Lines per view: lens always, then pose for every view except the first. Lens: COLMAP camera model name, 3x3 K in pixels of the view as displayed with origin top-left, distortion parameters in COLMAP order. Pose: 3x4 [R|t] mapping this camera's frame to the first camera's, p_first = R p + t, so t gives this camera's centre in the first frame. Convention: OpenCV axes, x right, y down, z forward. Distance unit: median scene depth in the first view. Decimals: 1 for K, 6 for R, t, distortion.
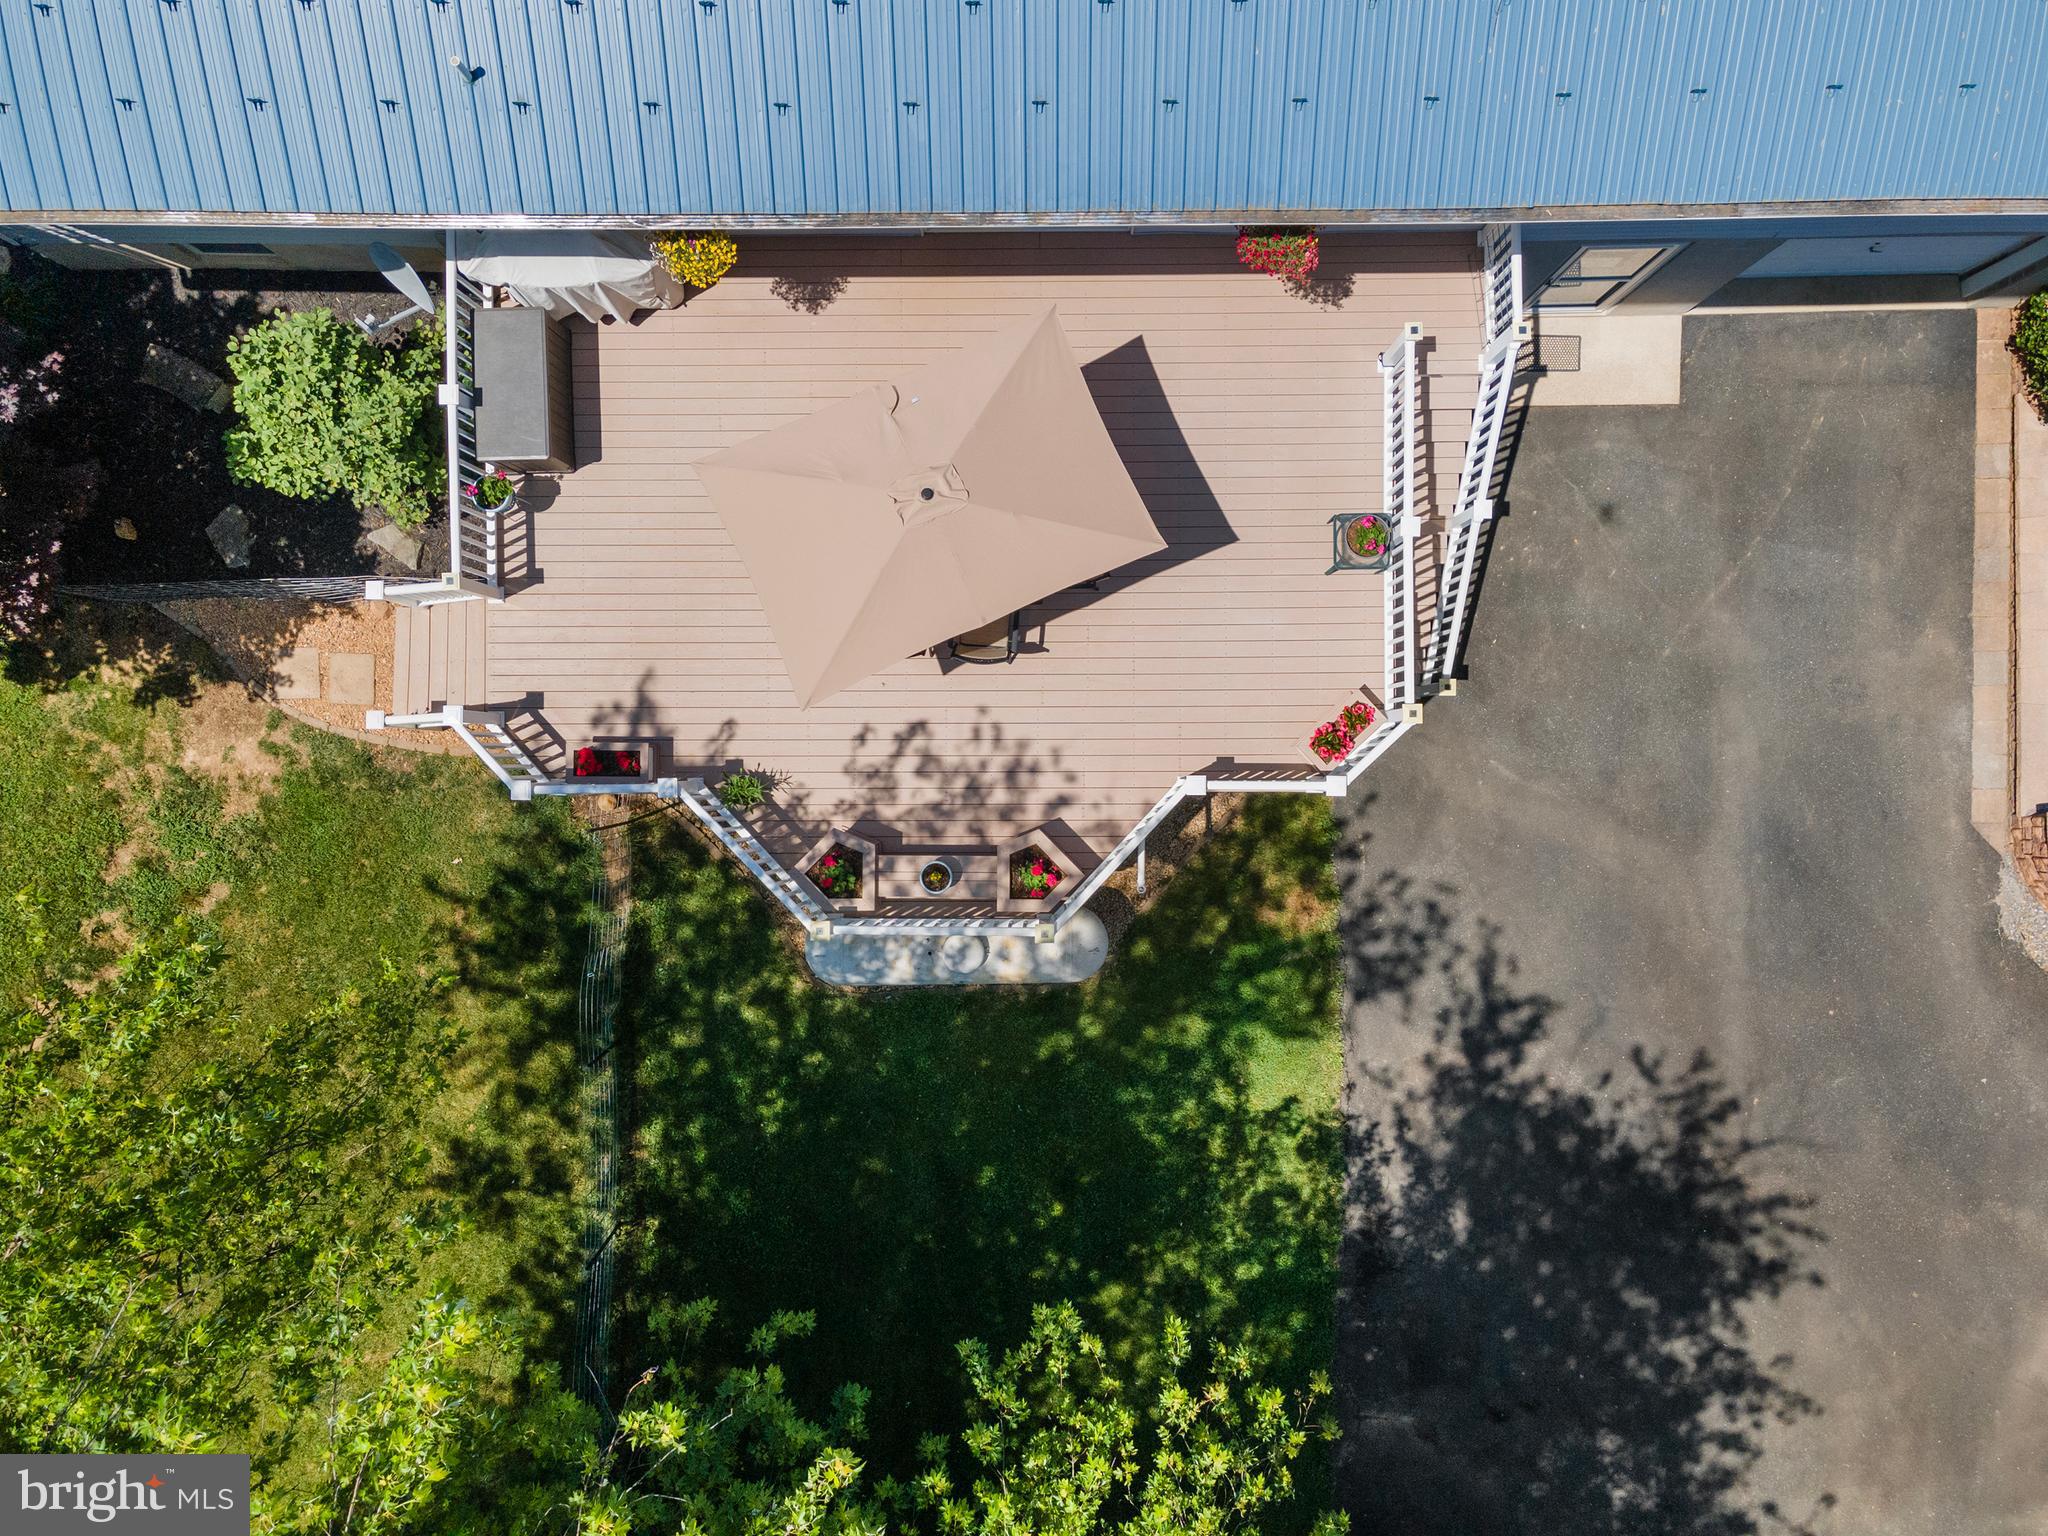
lens RADIAL K [[1506.2, 0, 1024.0], [0, 1506.2, 768.0], [0, 0, 1]] dist [0.014906, 0.029838]
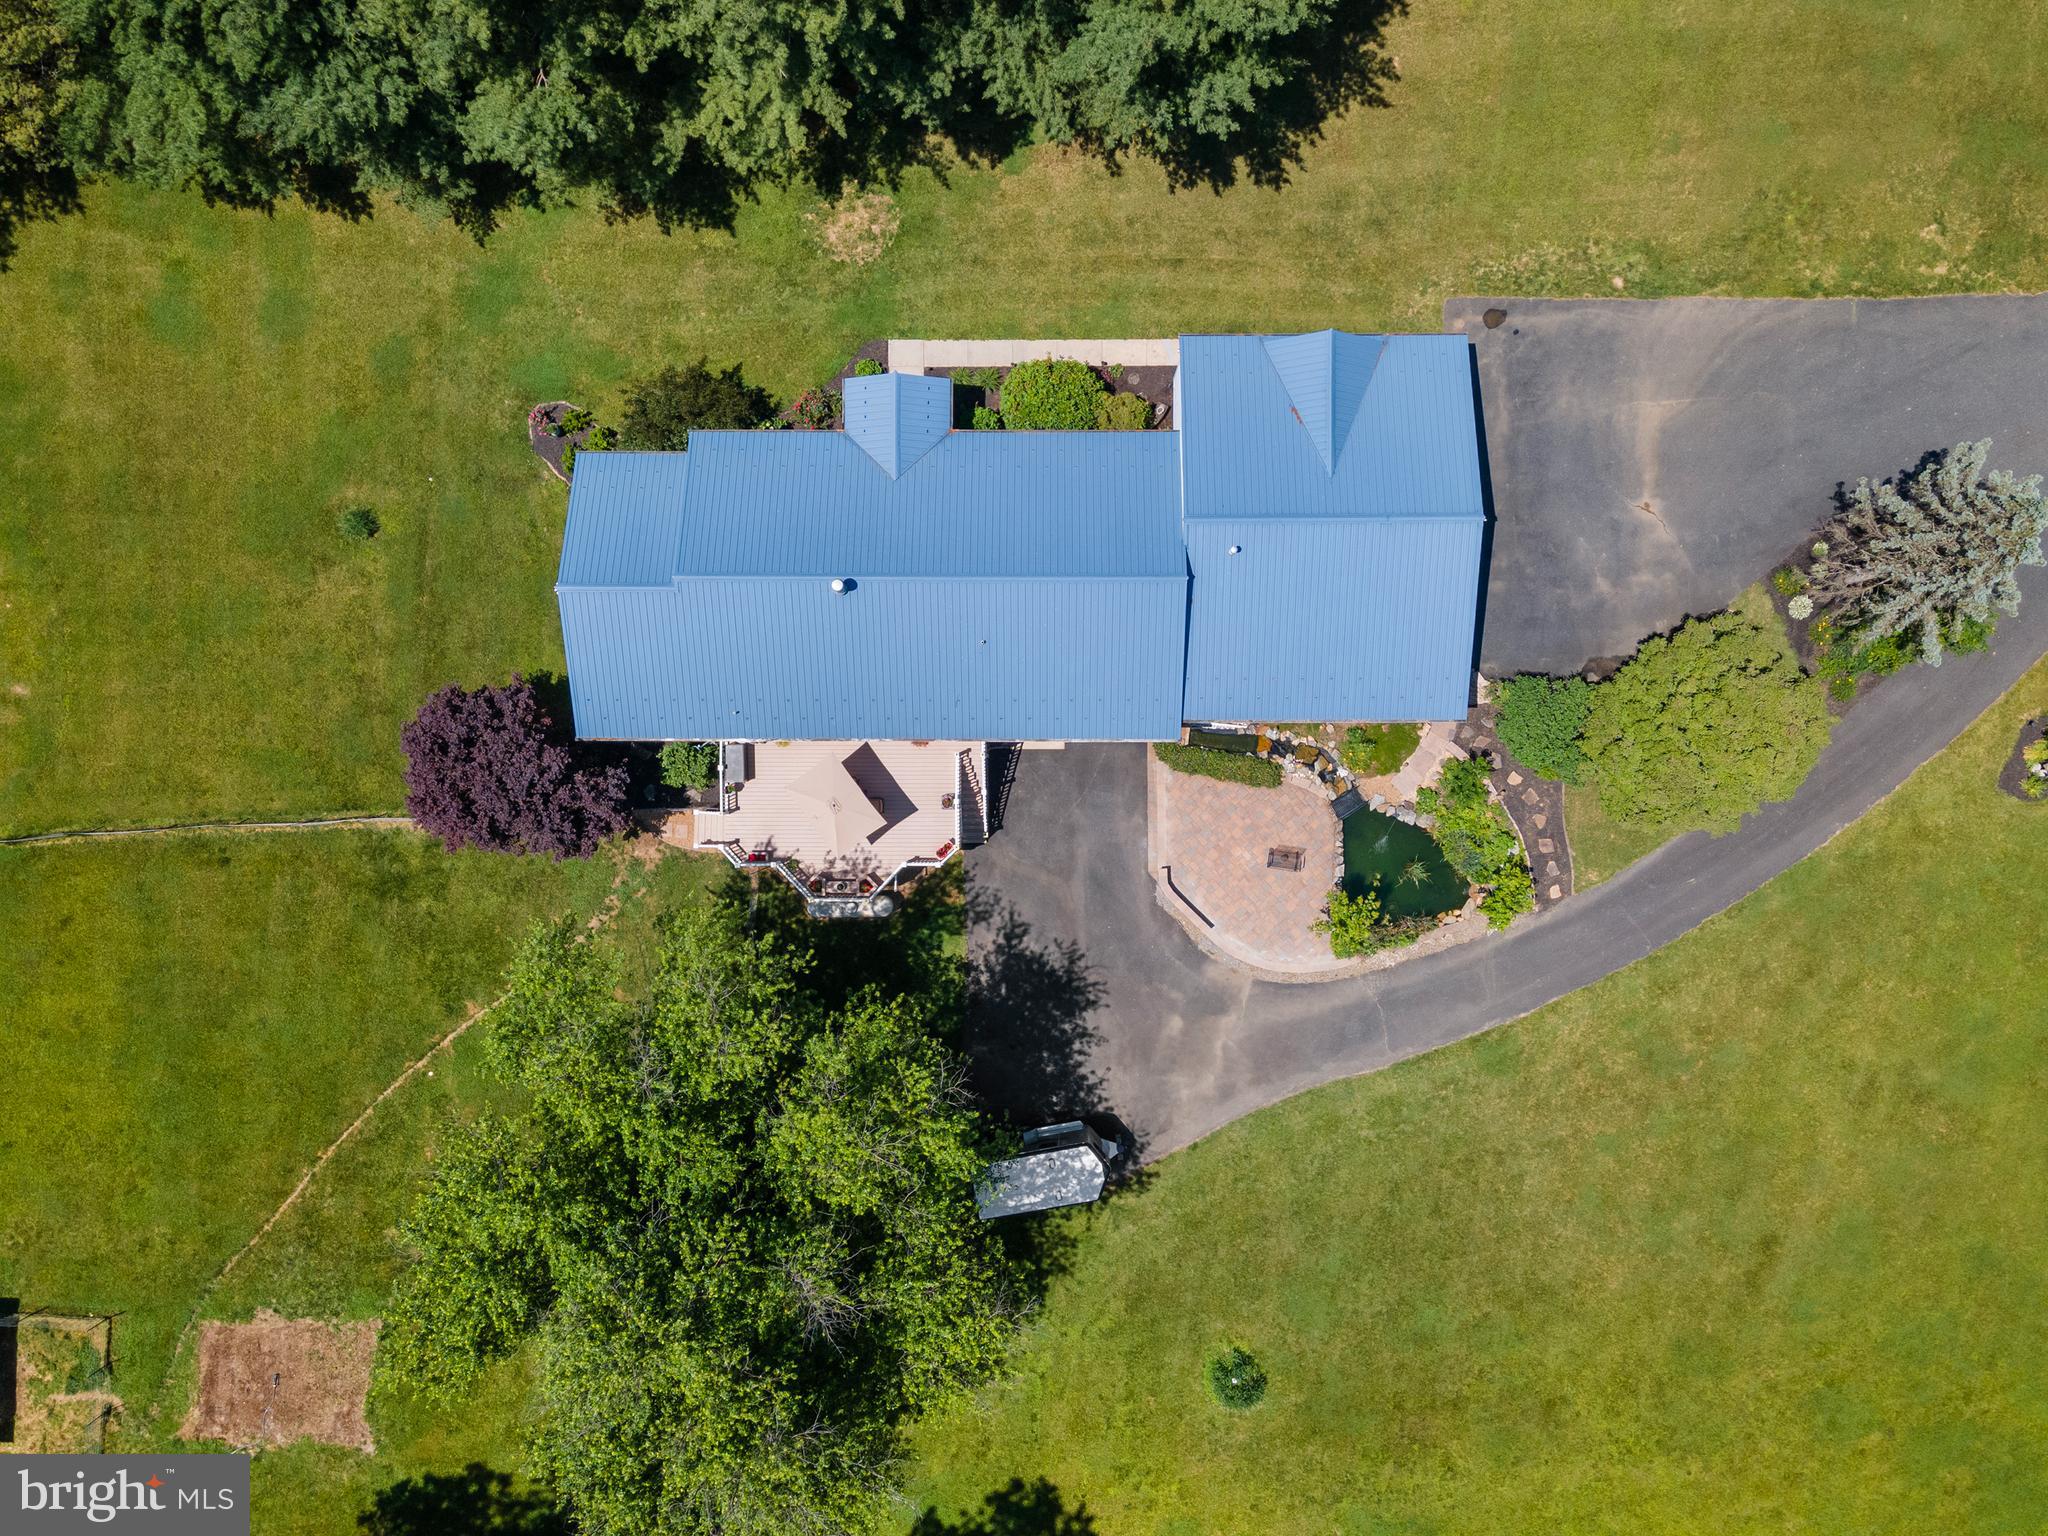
lens RADIAL K [[1418.4, 0, 1050.3], [0, 1418.4, 769.5], [0, 0, 1]] dist [0.037123, -0.002256]
pose [[0.999979, 0.003803, 0.005290, 0.378988], [-0.003734, 0.999910, -0.012850, -0.152922], [-0.005339, 0.012830, 0.999903, -2.200535]]
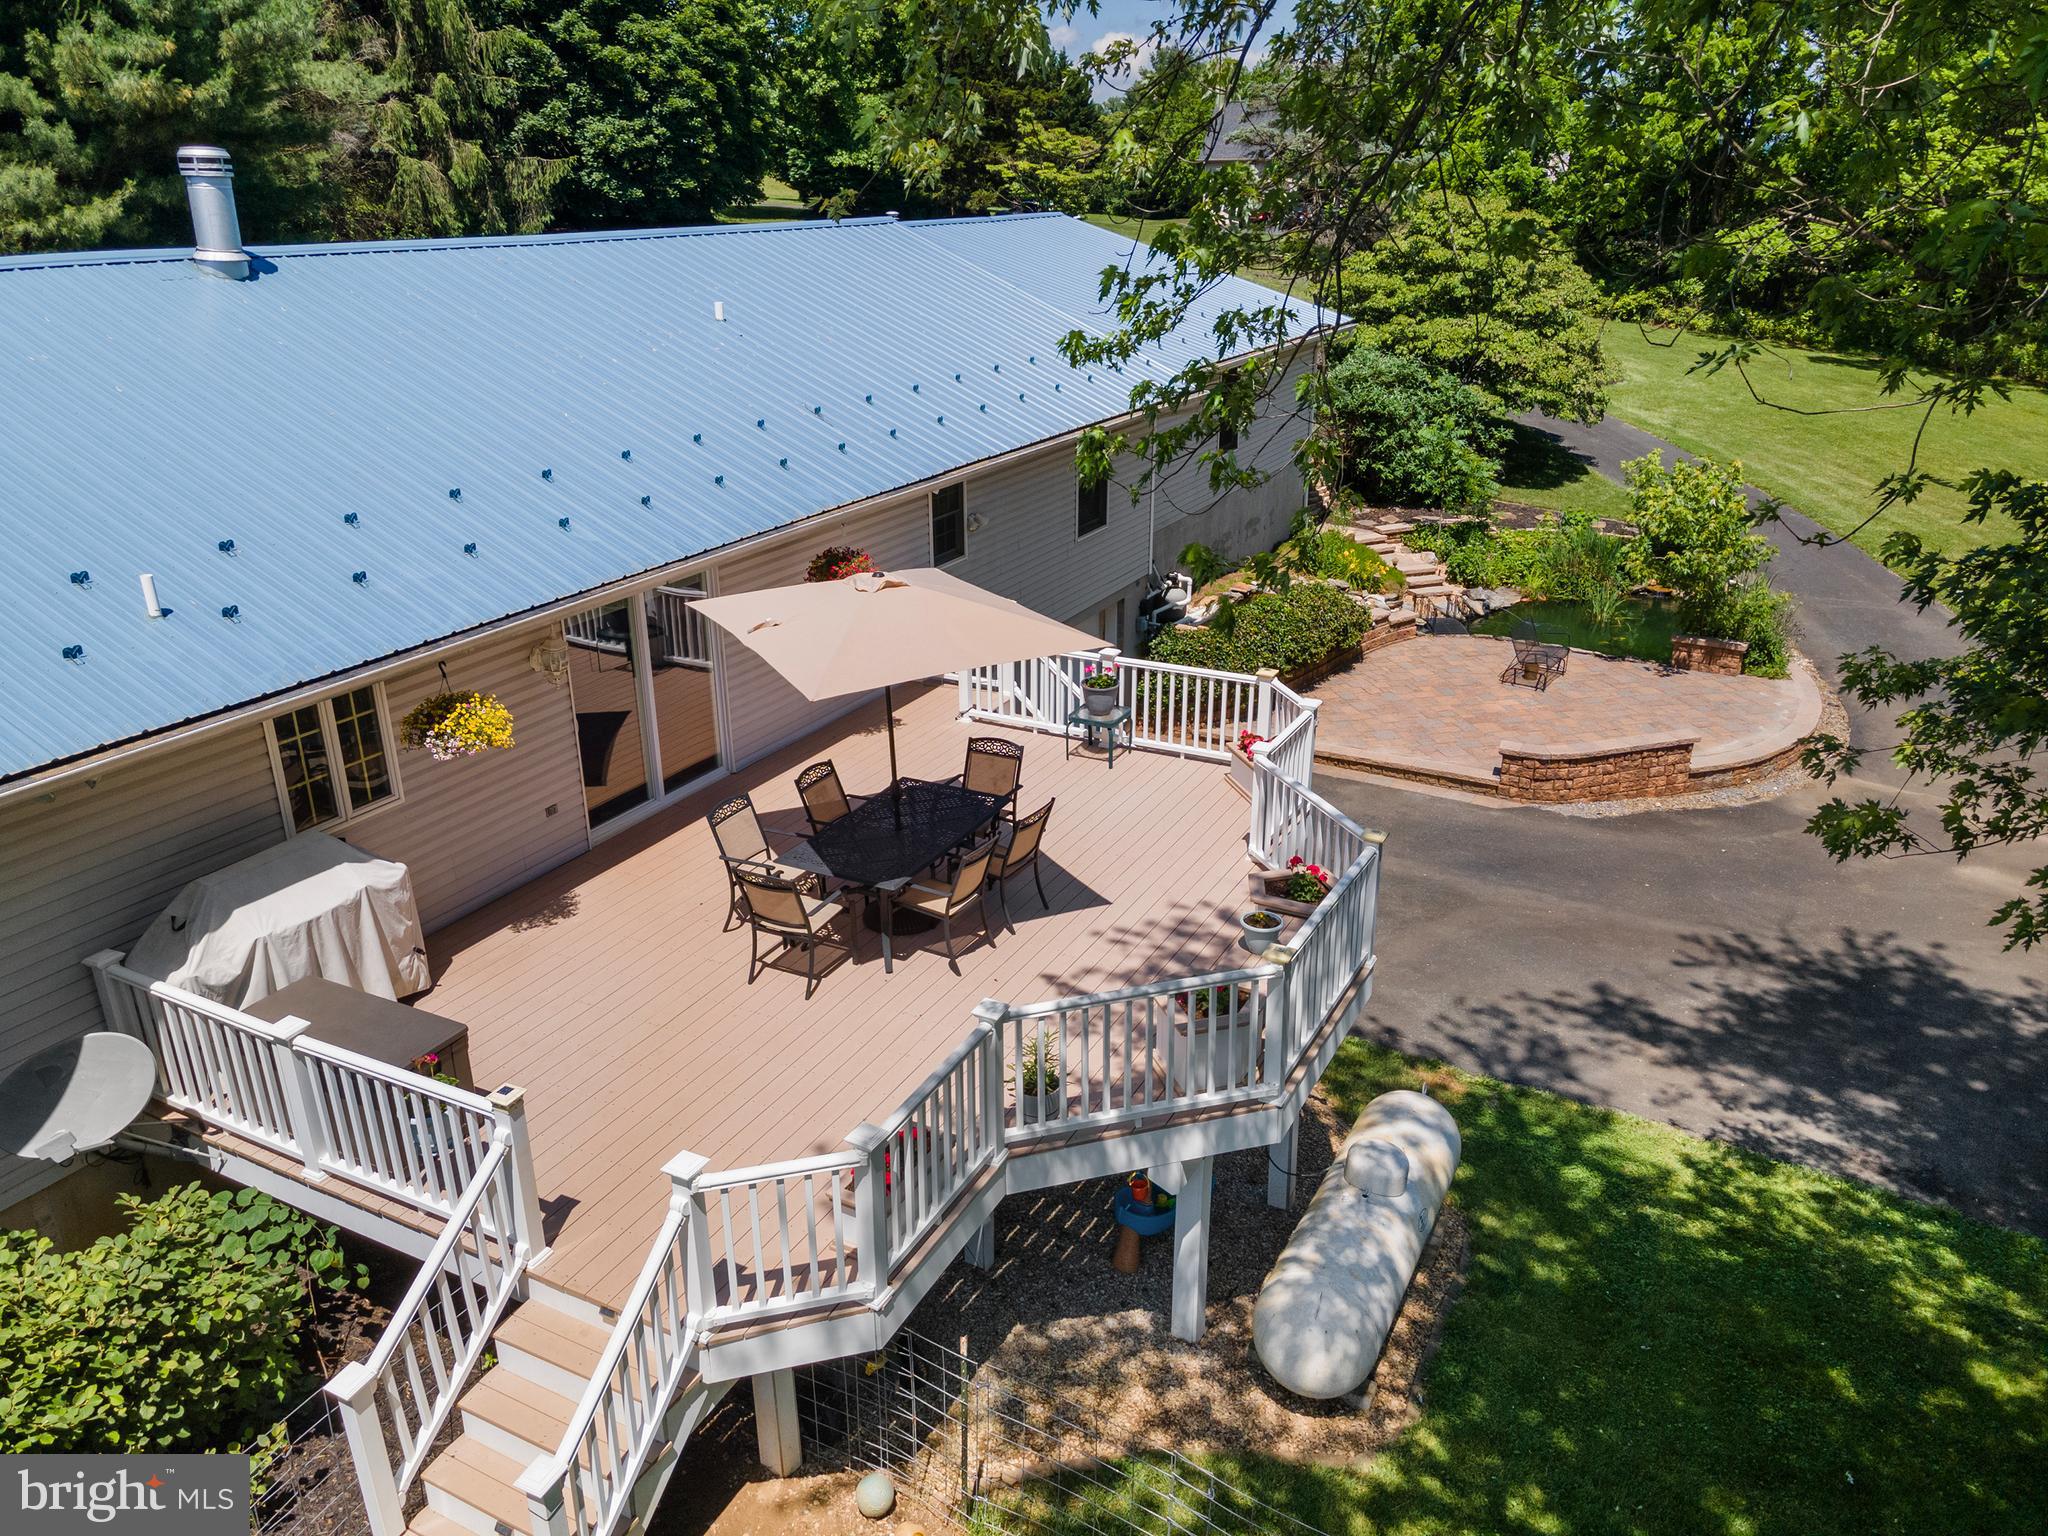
lens RADIAL K [[1506.2, 0, 1024.0], [0, 1506.2, 768.0], [0, 0, 1]] dist [0.014906, 0.029838]
pose [[0.467724, -0.314201, 0.826143, -0.584743], [0.883874, 0.165205, -0.437577, 0.224097], [0.001004, 0.934872, 0.354985, 0.523094]]
